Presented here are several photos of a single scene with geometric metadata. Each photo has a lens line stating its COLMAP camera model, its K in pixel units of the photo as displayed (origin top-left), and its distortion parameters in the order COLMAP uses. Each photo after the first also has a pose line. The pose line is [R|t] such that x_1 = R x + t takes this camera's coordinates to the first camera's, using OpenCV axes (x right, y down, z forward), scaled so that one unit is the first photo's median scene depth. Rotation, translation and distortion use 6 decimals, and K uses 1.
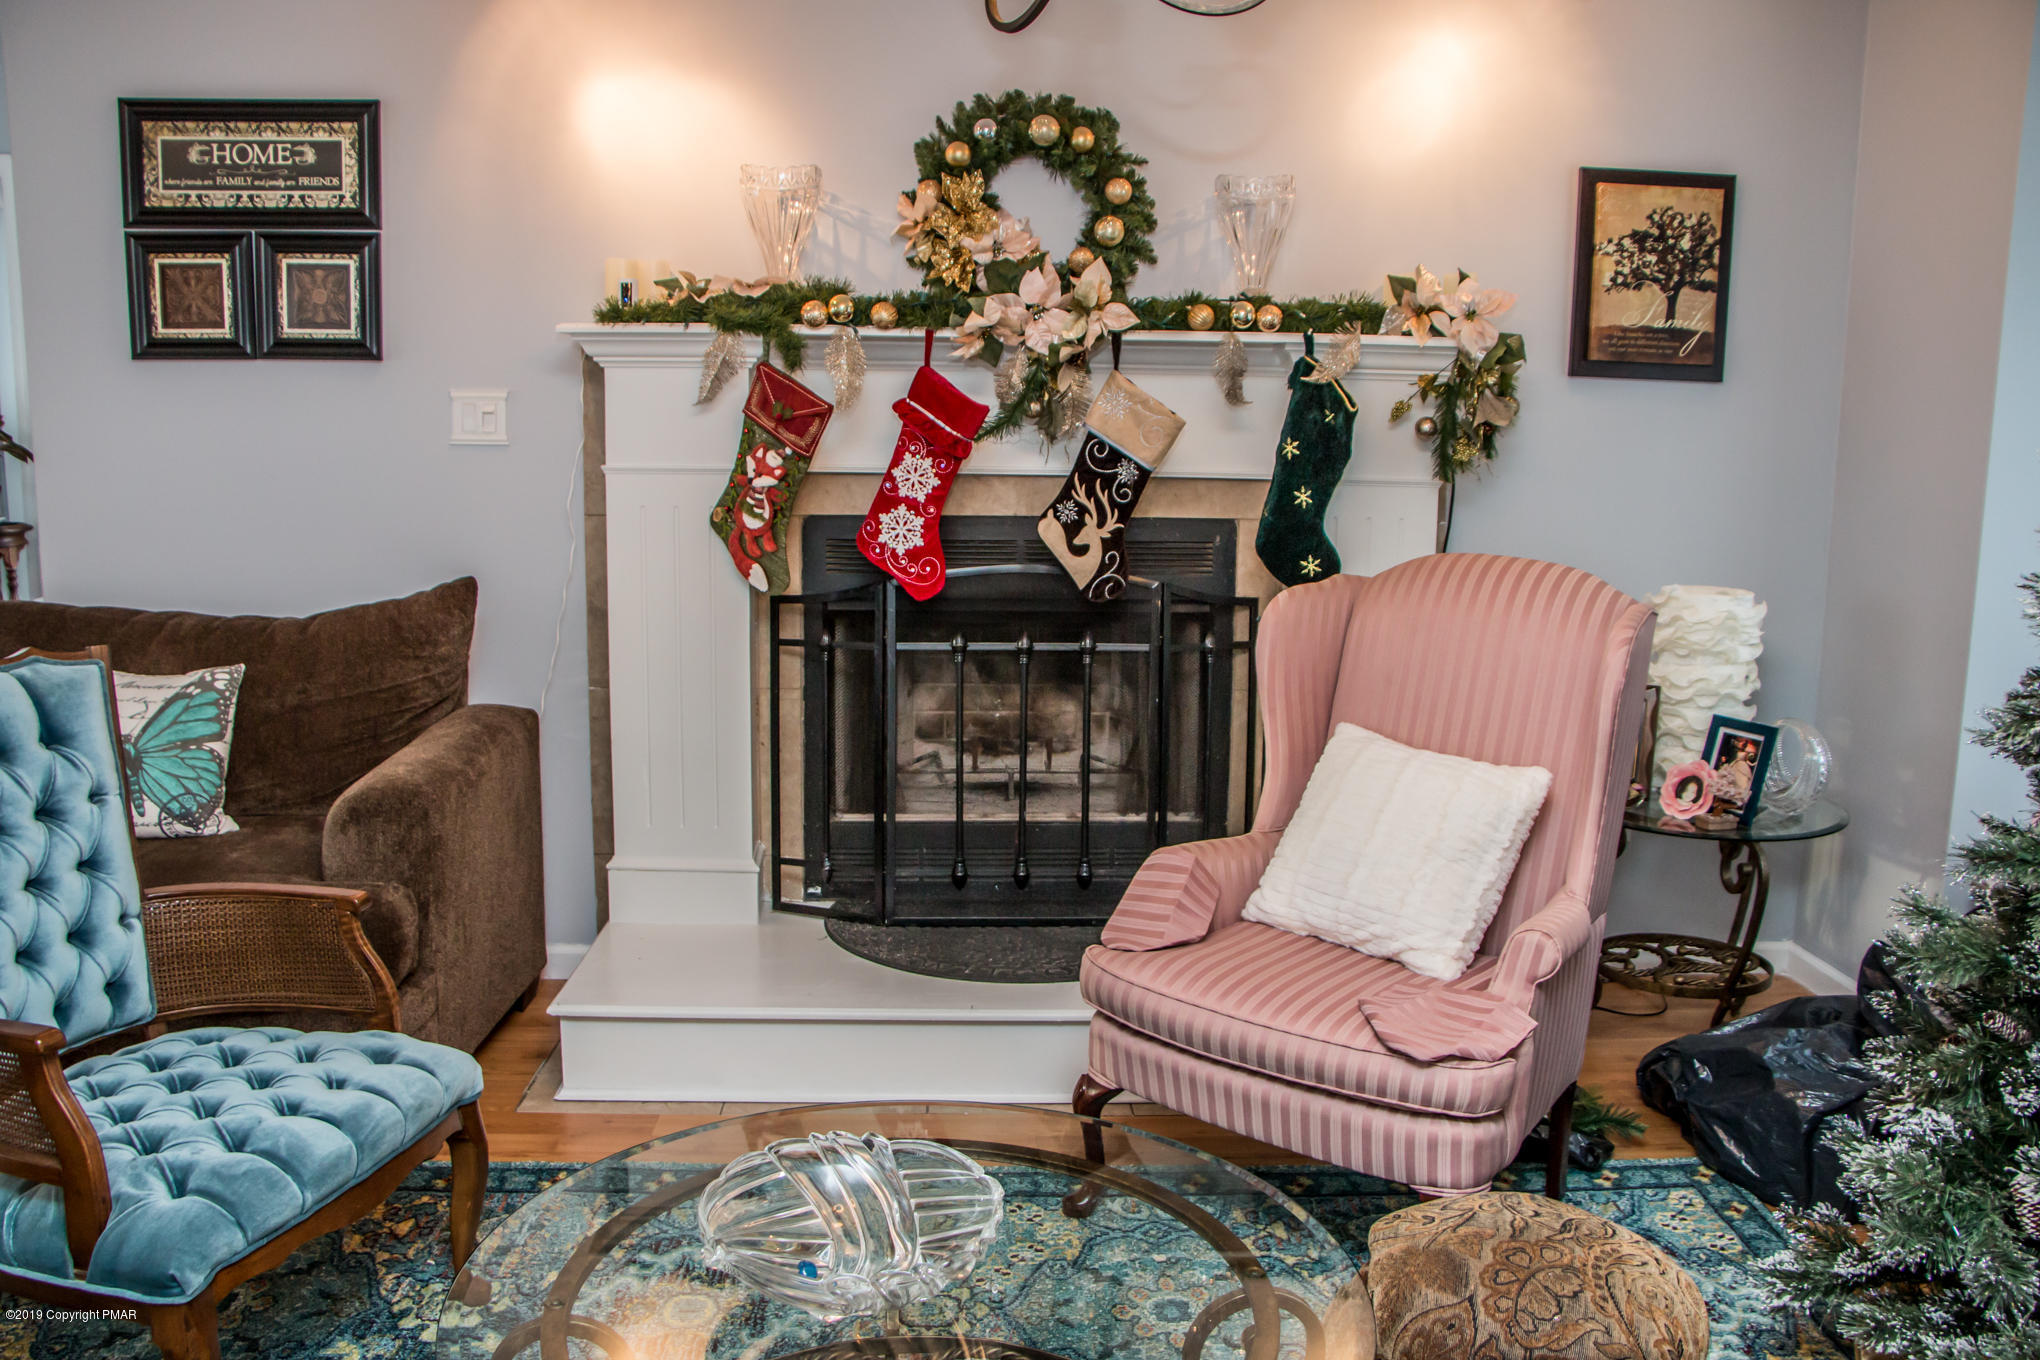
lens RADIAL K [[1669.9, 0, 1016.9], [0, 1669.9, 687.5], [0, 0, 1]] dist [-0.183325, 0.154407]
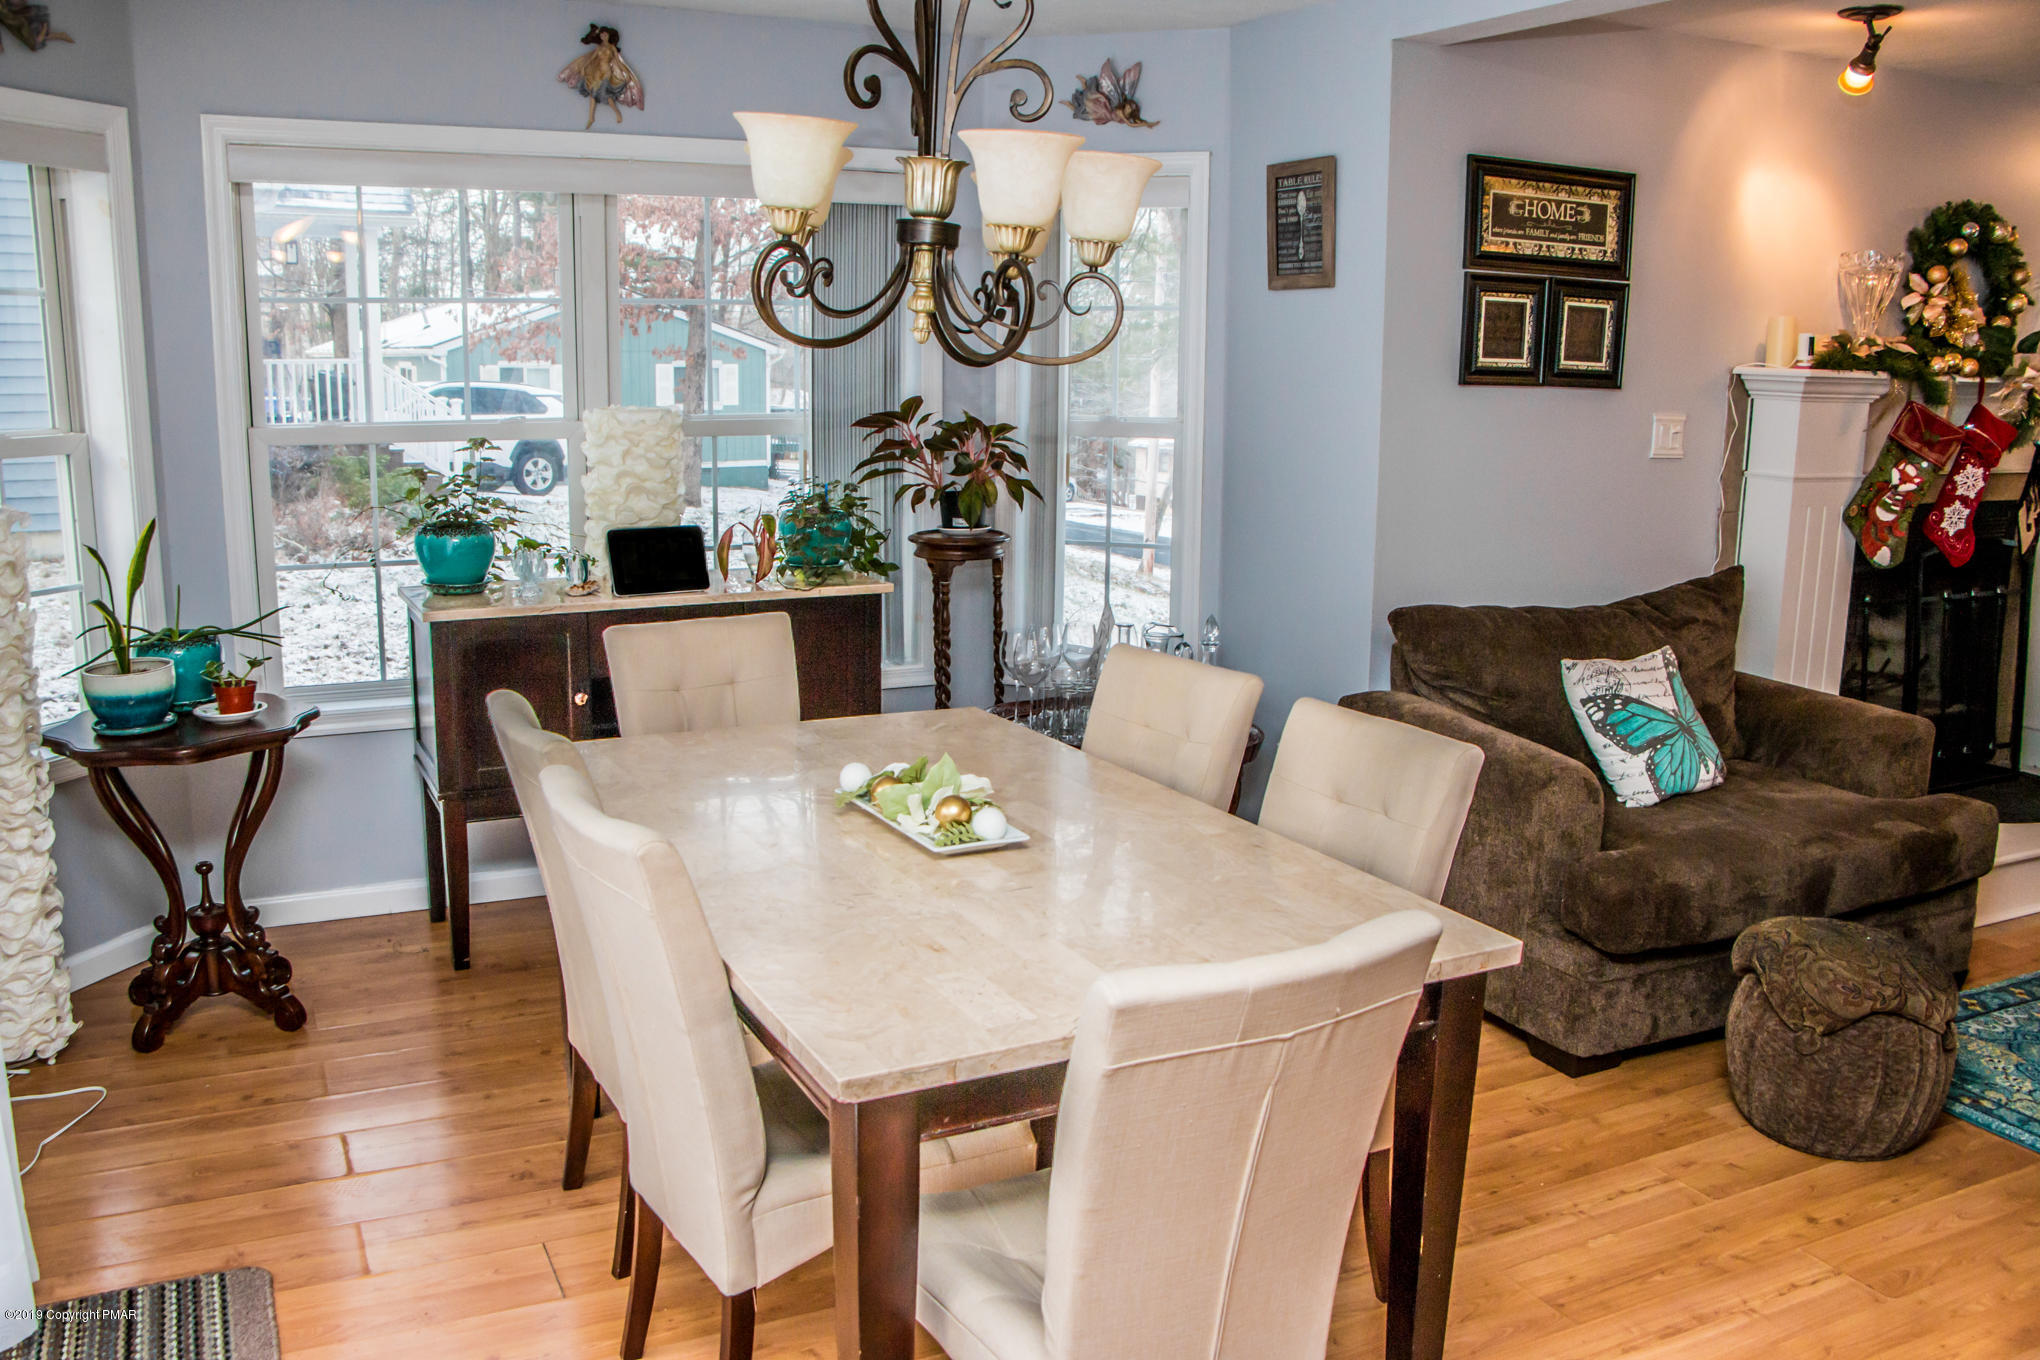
lens RADIAL K [[1669.9, 0, 1012.2], [0, 1669.9, 697.5], [0, 0, 1]] dist [-0.183325, 0.154407]
pose [[0.914732, -0.088108, 0.394337, -1.335796], [0.071068, 0.995805, 0.057642, -0.076244], [-0.397762, -0.024702, 0.917156, 0.063168]]
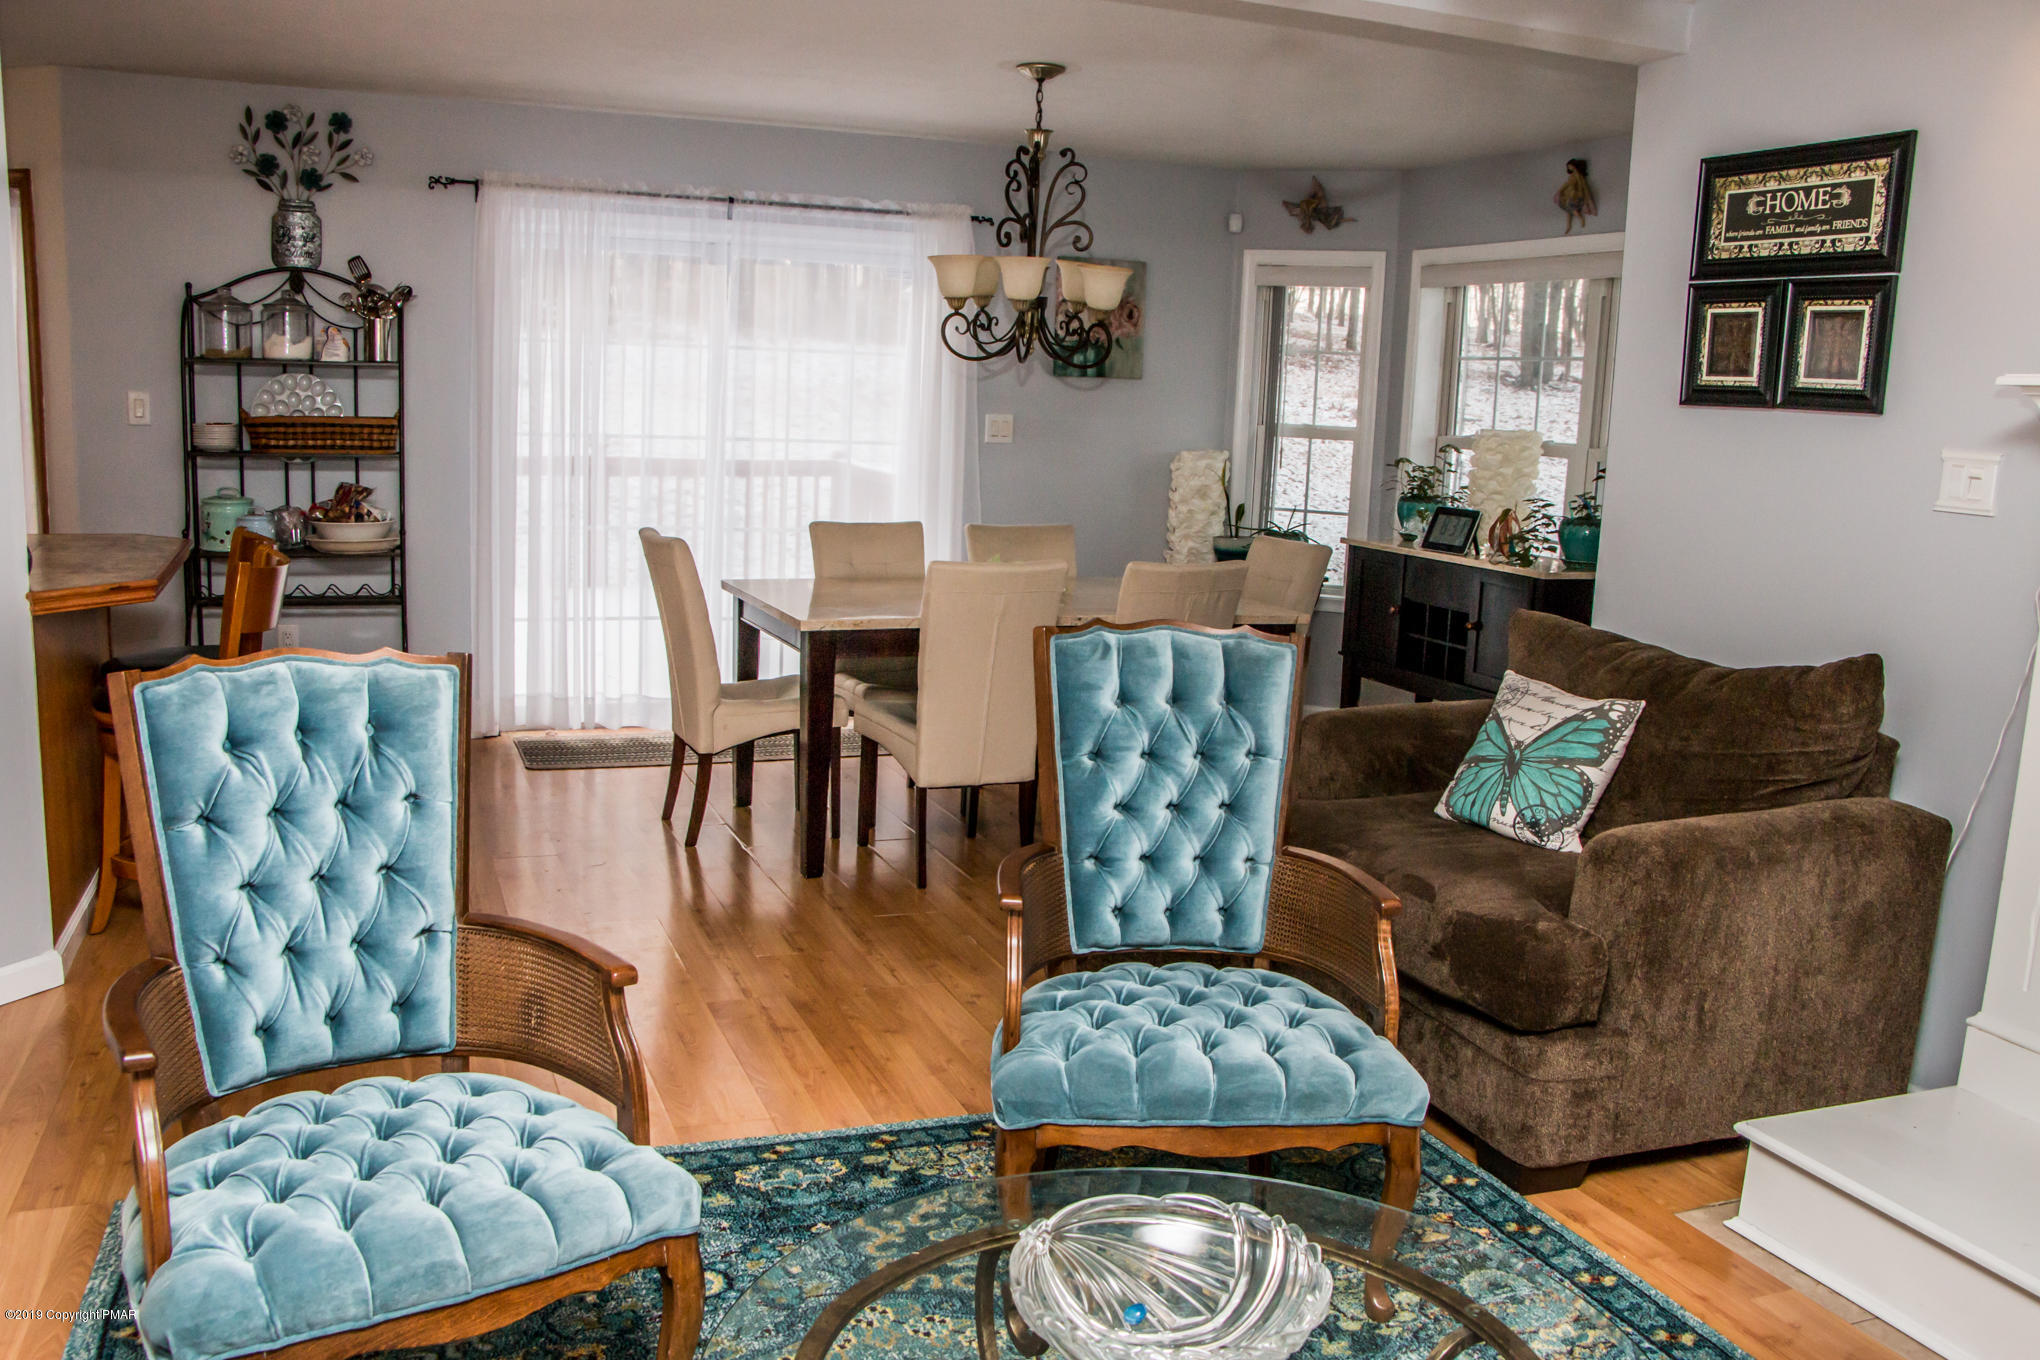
lens RADIAL K [[1669.9, 0, 1011.5], [0, 1669.9, 692.3], [0, 0, 1]] dist [-0.183325, 0.154407]
pose [[0.330384, 0.160563, -0.930089, 0.325052], [-0.195522, 0.975691, 0.098983, -0.040957], [0.923373, 0.149151, 0.353746, 0.248707]]
